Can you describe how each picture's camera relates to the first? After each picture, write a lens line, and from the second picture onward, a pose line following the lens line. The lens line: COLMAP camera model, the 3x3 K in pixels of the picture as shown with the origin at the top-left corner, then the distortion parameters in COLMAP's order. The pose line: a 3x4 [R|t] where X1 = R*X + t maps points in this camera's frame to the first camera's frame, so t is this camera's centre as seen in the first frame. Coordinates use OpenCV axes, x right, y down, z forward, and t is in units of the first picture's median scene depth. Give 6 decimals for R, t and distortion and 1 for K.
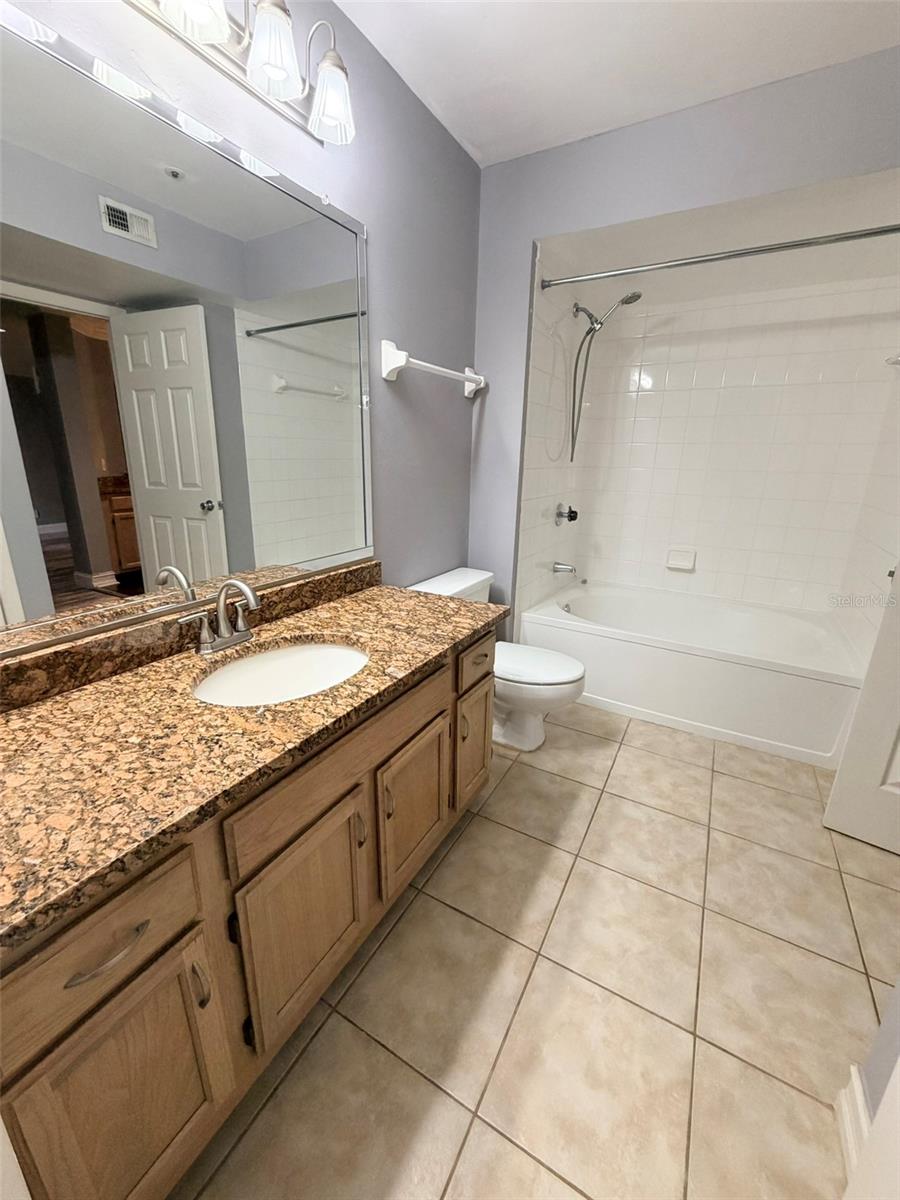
lens RADIAL K [[478.6, 0, 449.2], [0, 478.6, 597.9], [0, 0, 1]] dist [-0.001200, 0.000500]
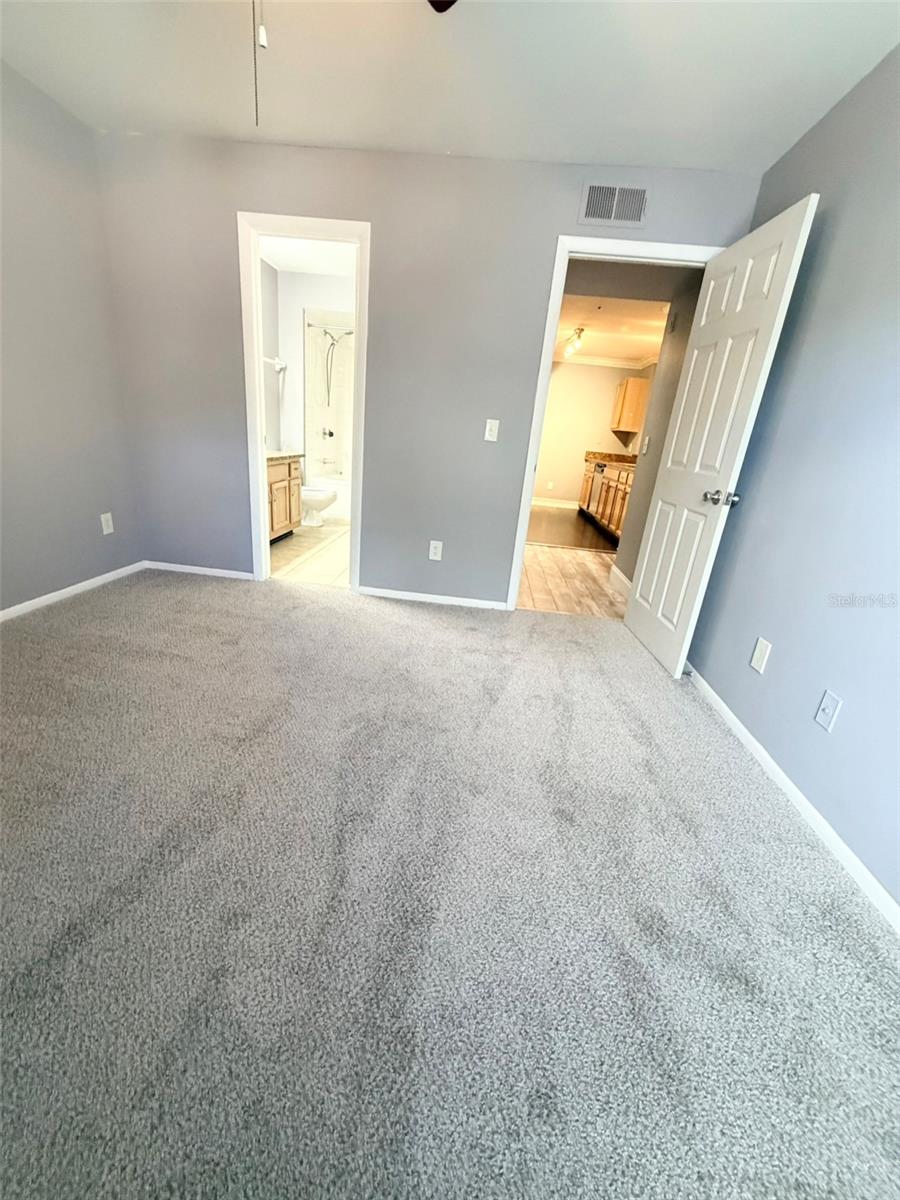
lens RADIAL K [[478.6, 0, 449.7], [0, 478.6, 601.4], [0, 0, 1]] dist [-0.001200, 0.000500]
pose [[0.902983, -0.079319, 0.422291, -0.226336], [0.046687, 0.995107, 0.087080, 0.424587], [-0.427131, -0.058916, 0.902268, -1.220401]]
